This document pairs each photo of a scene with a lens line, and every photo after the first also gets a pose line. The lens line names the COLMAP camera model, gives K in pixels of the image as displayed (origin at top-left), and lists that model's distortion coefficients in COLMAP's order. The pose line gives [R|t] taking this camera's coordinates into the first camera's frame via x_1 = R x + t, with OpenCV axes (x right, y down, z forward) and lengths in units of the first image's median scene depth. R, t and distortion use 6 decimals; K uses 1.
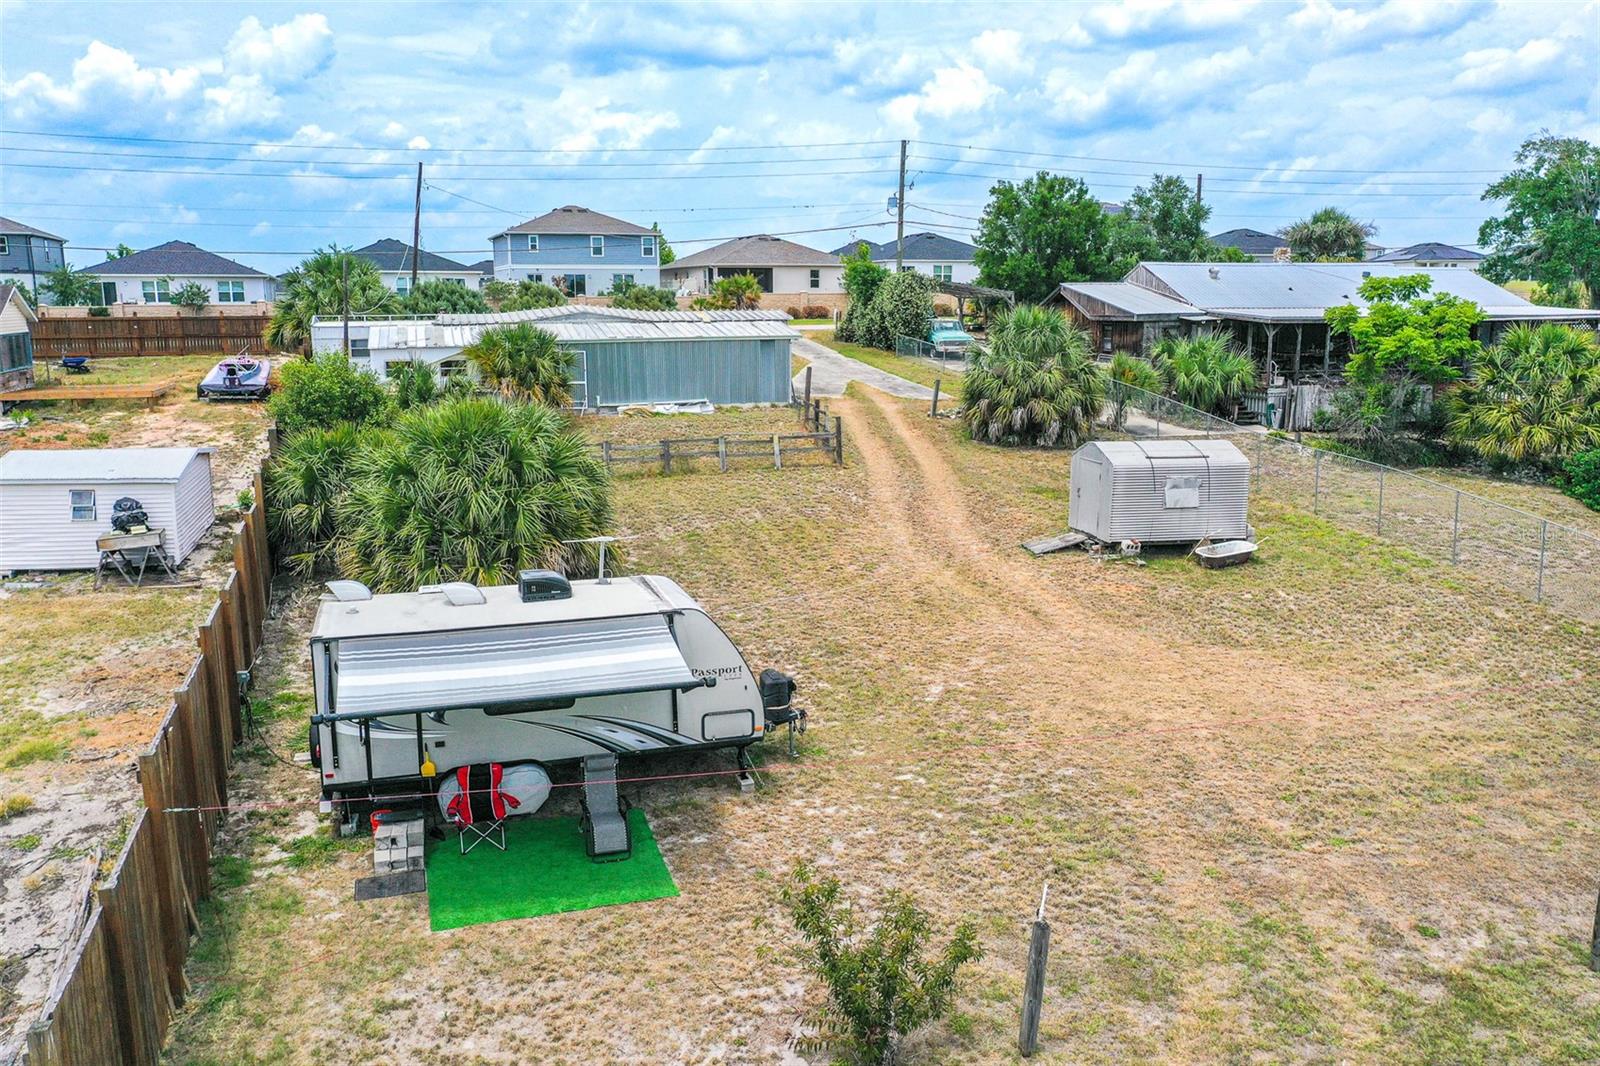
lens RADIAL K [[1257.4, 0, 798.6], [0, 1257.4, 499.4], [0, 0, 1]] dist [0.007252, -0.003020]
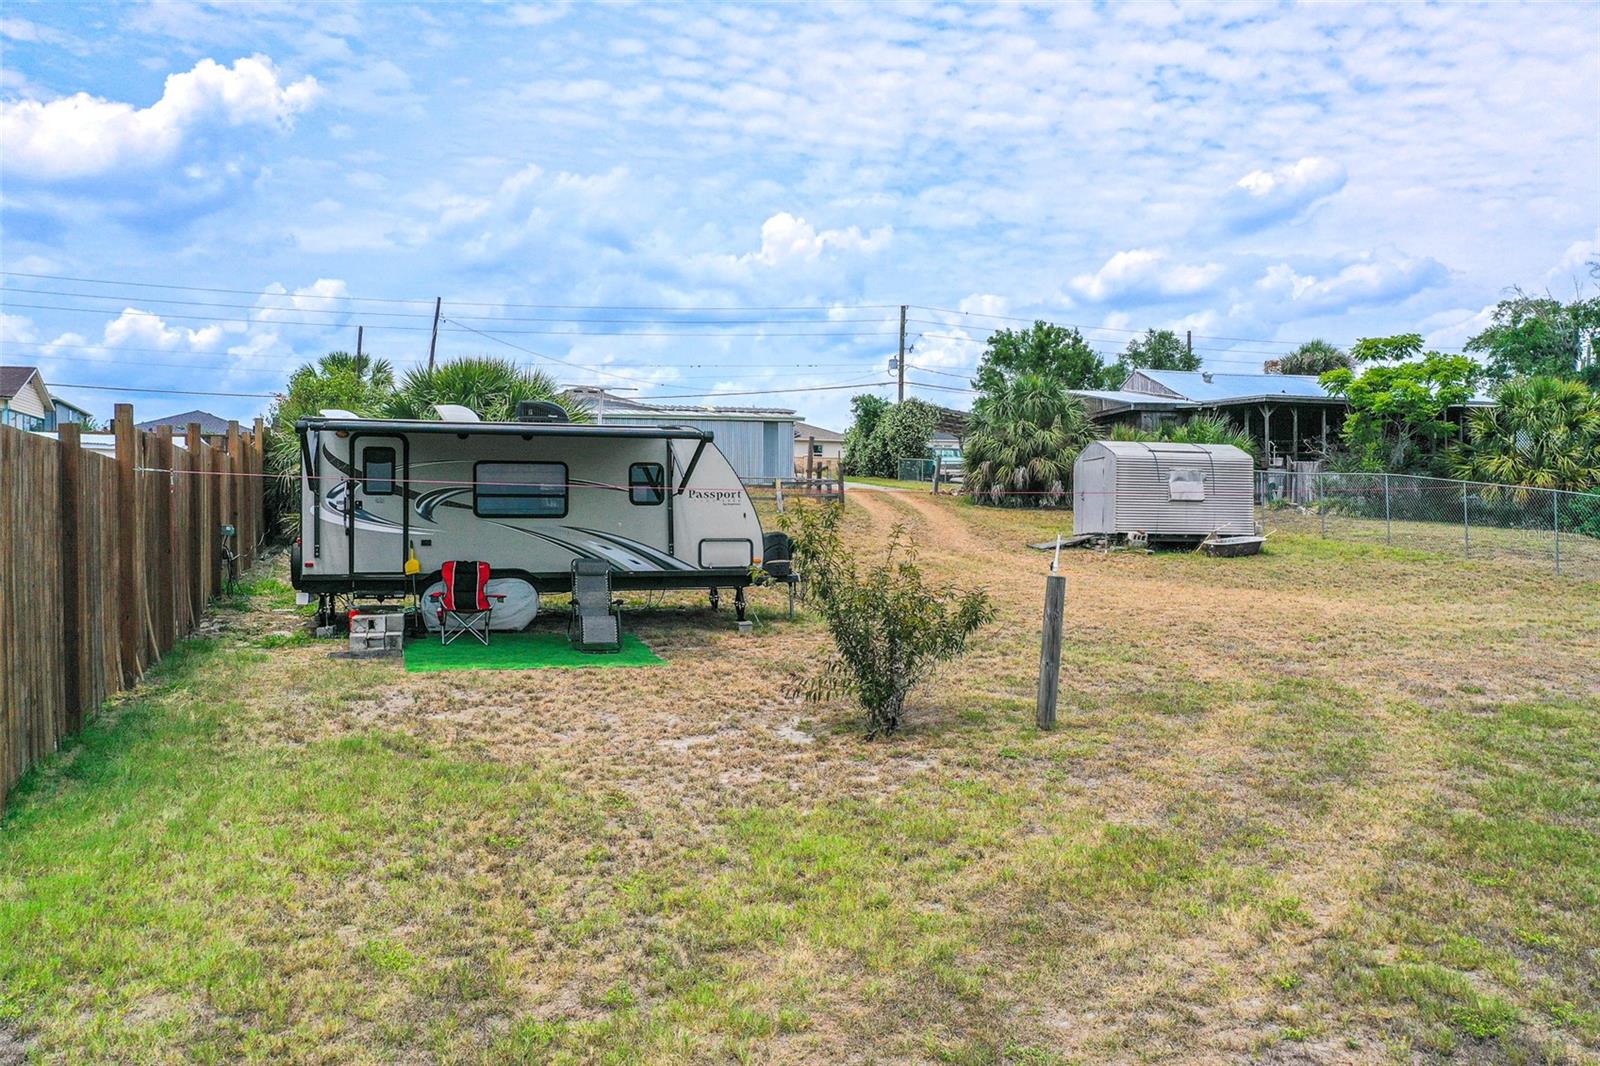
lens RADIAL K [[1257.4, 0, 806.3], [0, 1257.4, 521.5], [0, 0, 1]] dist [0.007252, -0.003020]
pose [[0.999988, 0.003247, 0.003595, 0.000753], [-0.002557, 0.984112, -0.177530, 0.145612], [-0.004114, 0.177518, 0.984109, 0.021100]]
